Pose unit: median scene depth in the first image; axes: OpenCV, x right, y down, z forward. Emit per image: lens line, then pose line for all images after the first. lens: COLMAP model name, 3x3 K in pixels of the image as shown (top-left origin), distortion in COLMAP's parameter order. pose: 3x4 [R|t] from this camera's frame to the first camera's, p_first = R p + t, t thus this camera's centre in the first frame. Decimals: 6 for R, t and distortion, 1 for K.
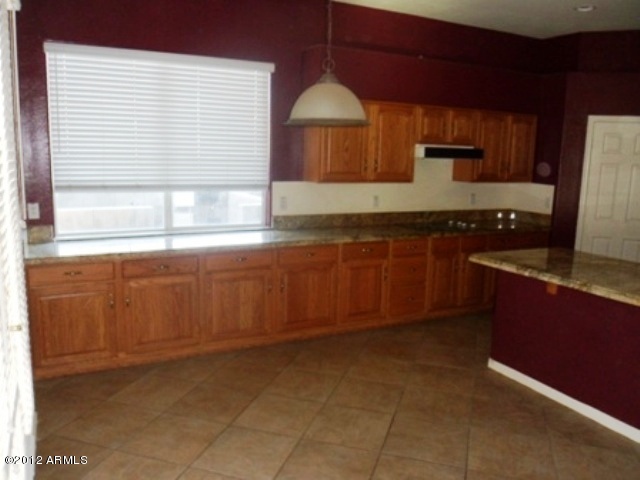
lens RADIAL K [[523.7, 0, 316.2], [0, 523.7, 246.1], [0, 0, 1]] dist [-0.061999, -0.000732]
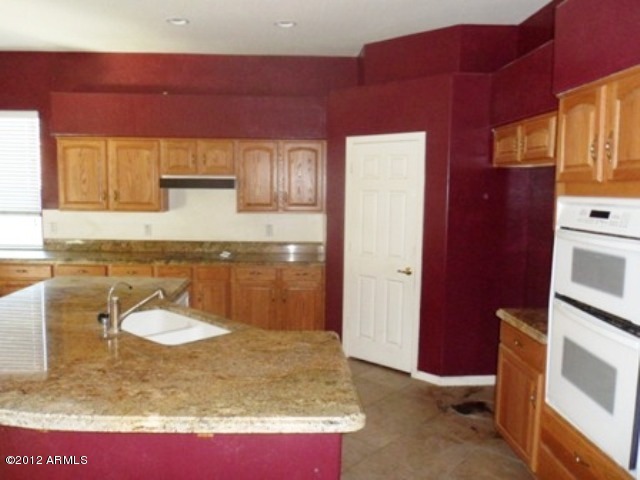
lens RADIAL K [[523.7, 0, 320.6], [0, 523.7, 237.7], [0, 0, 1]] dist [-0.061999, -0.000732]
pose [[0.919419, 0.027306, -0.392331, 0.869584], [-0.061438, 0.995311, -0.074705, -0.012429], [0.388452, 0.092789, 0.916785, 0.174611]]
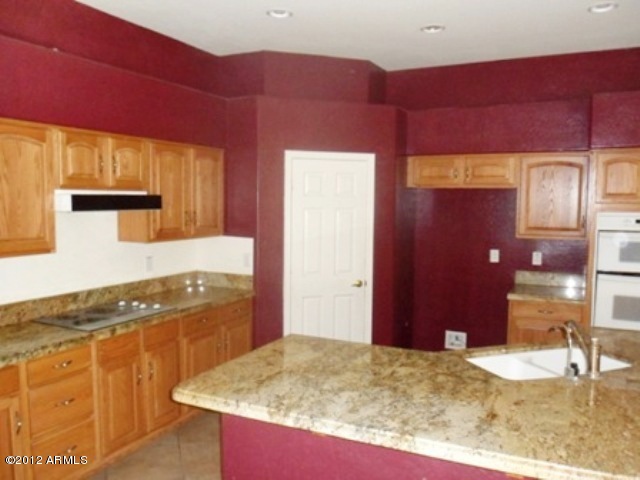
lens RADIAL K [[523.7, 0, 317.0], [0, 523.7, 237.3], [0, 0, 1]] dist [-0.061999, -0.000732]
pose [[0.798012, -0.060940, 0.599552, 0.068741], [0.114749, 0.992038, -0.051900, -0.071322], [-0.591616, 0.110215, 0.798651, 0.331667]]
